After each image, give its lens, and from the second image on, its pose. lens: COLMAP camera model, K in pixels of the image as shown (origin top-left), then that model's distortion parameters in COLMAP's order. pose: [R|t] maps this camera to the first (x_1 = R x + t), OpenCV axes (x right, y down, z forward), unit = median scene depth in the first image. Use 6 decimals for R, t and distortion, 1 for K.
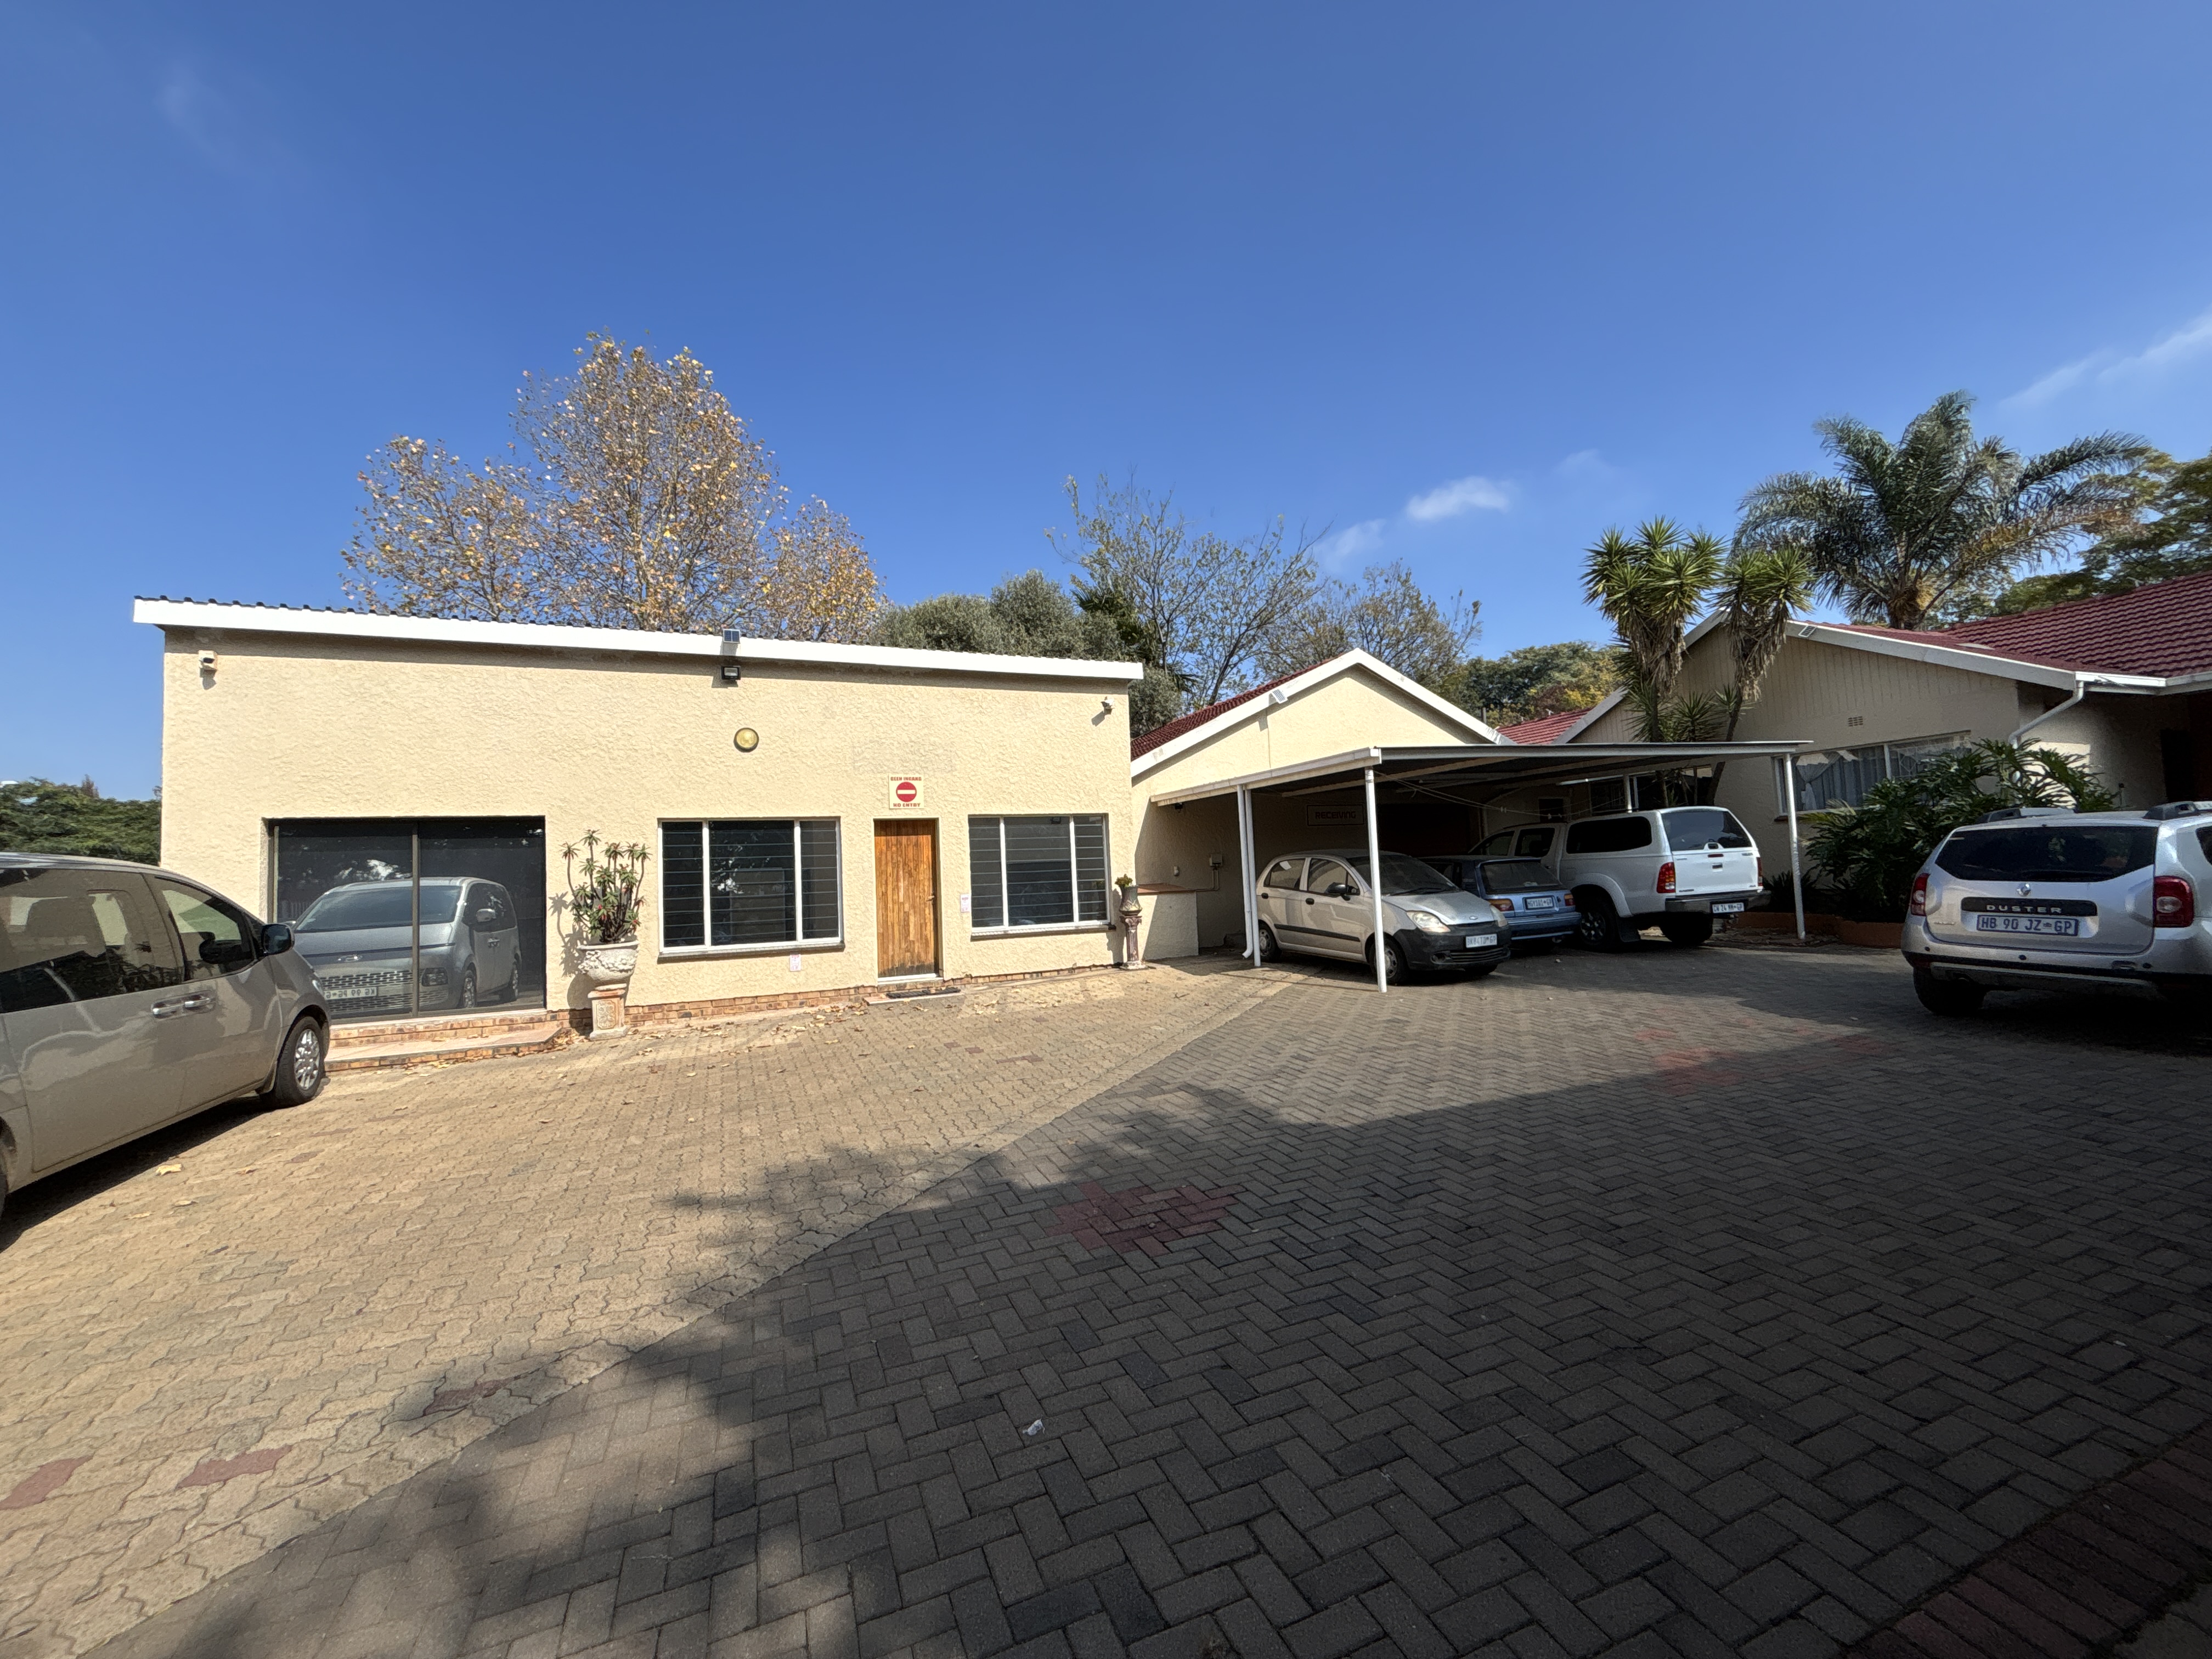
lens RADIAL K [[873.2, 0, 1116.2], [0, 873.2, 837.1], [0, 0, 1]] dist [-0.001021, -0.000061]
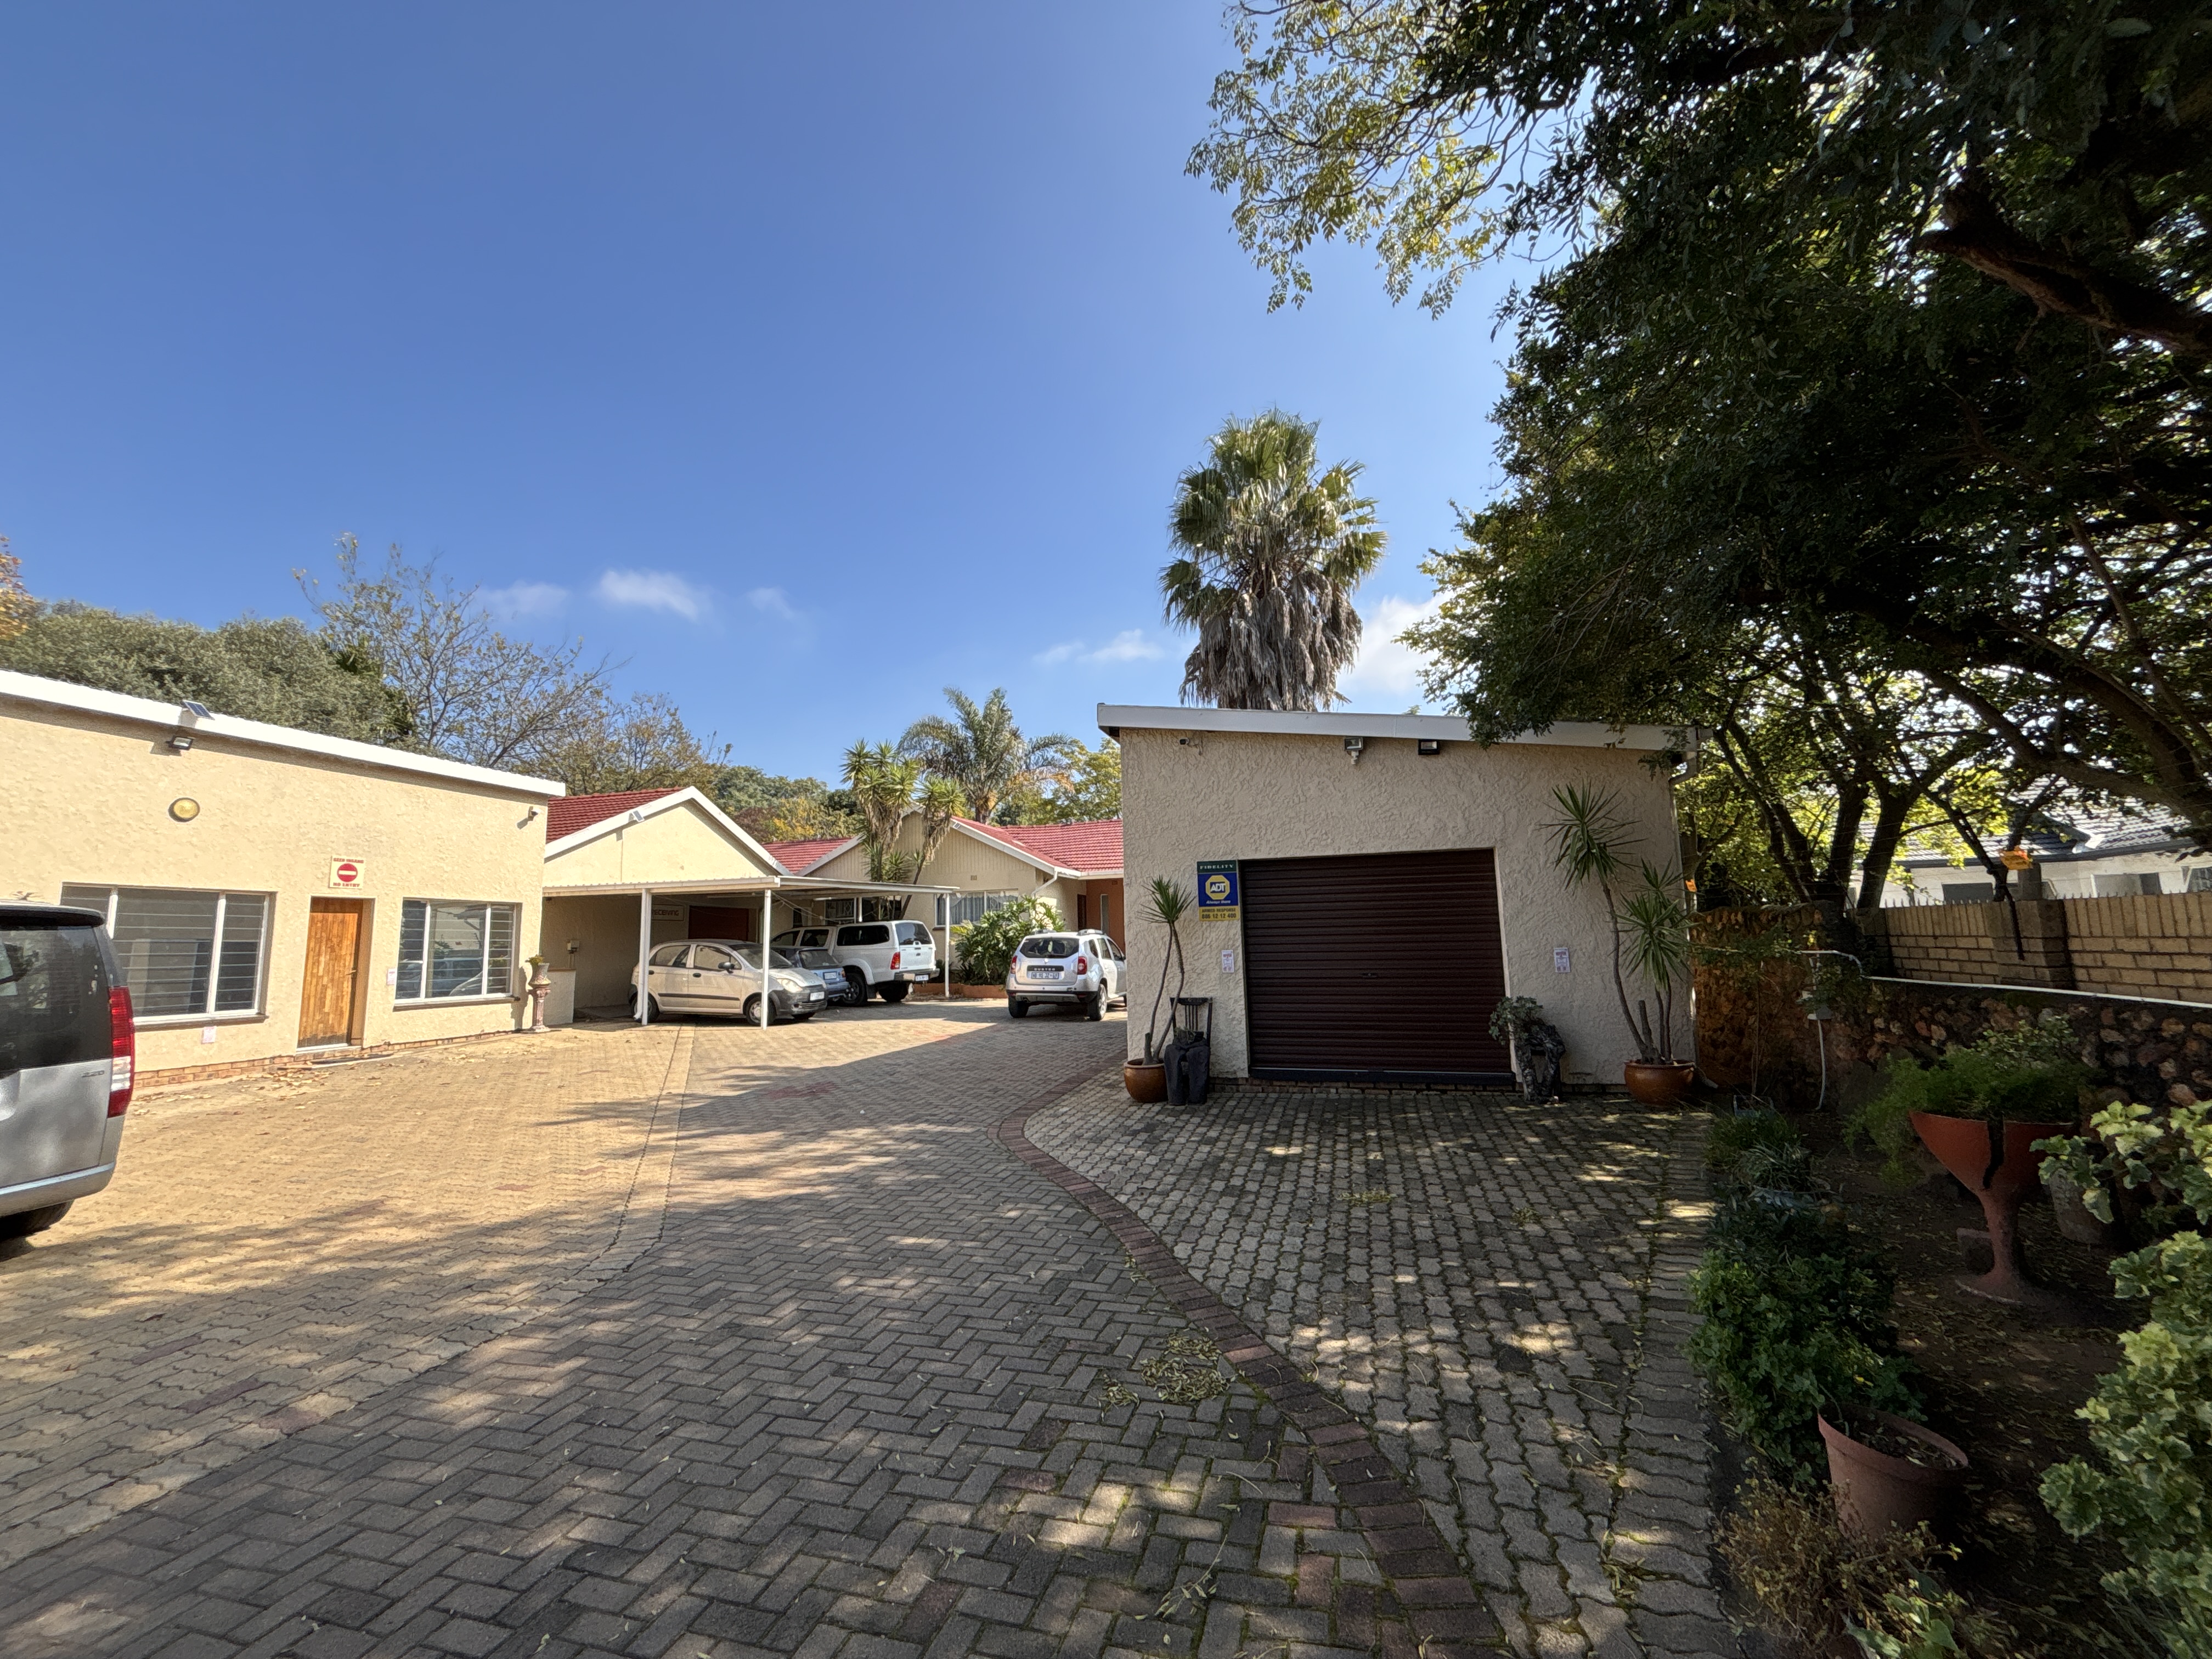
lens RADIAL K [[846.9, 0, 1106.0], [0, 846.9, 829.5], [0, 0, 1]] dist [-0.039963, 0.018291]
pose [[0.608107, 0.130752, 0.783013, -0.501985], [-0.030001, 0.989423, -0.141920, 0.013683], [-0.793288, 0.062812, 0.605598, -0.397322]]
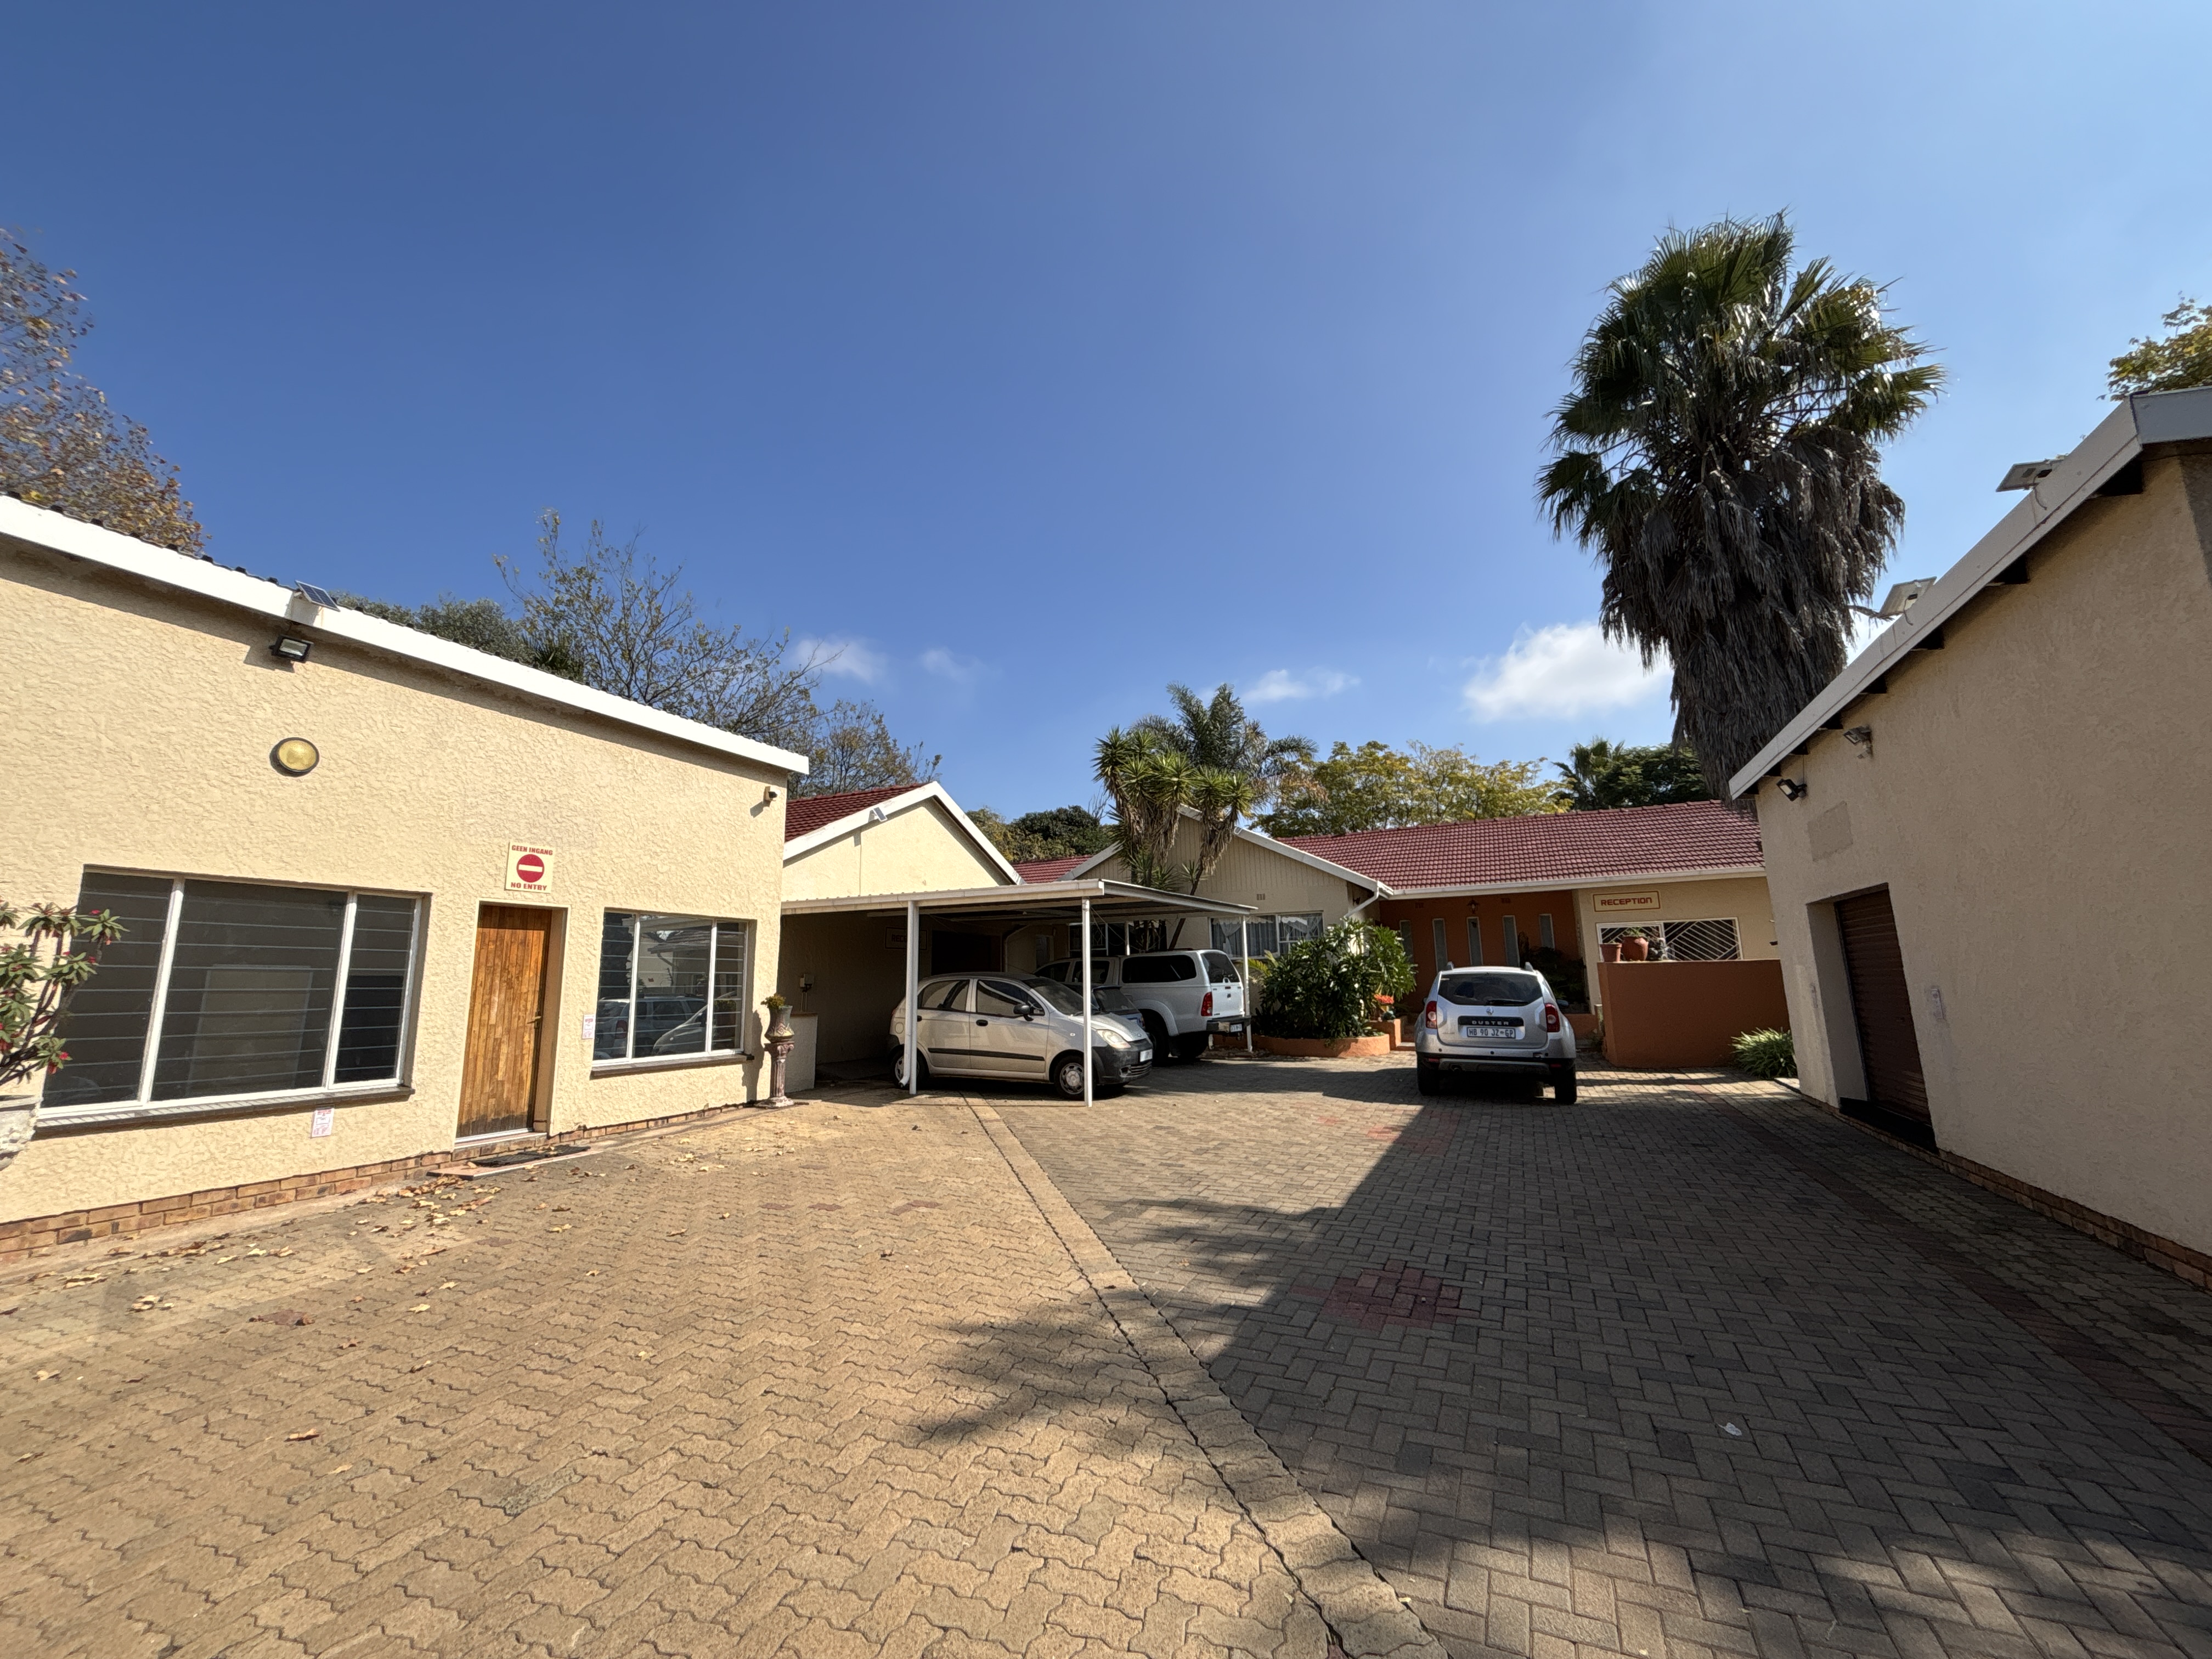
lens RADIAL K [[873.2, 0, 1116.2], [0, 873.2, 837.1], [0, 0, 1]] dist [-0.001021, -0.000061]
pose [[0.732504, 0.143157, 0.665541, -0.385063], [-0.039540, 0.984936, -0.168339, 0.026024], [-0.679614, 0.096994, 0.727130, 0.148159]]
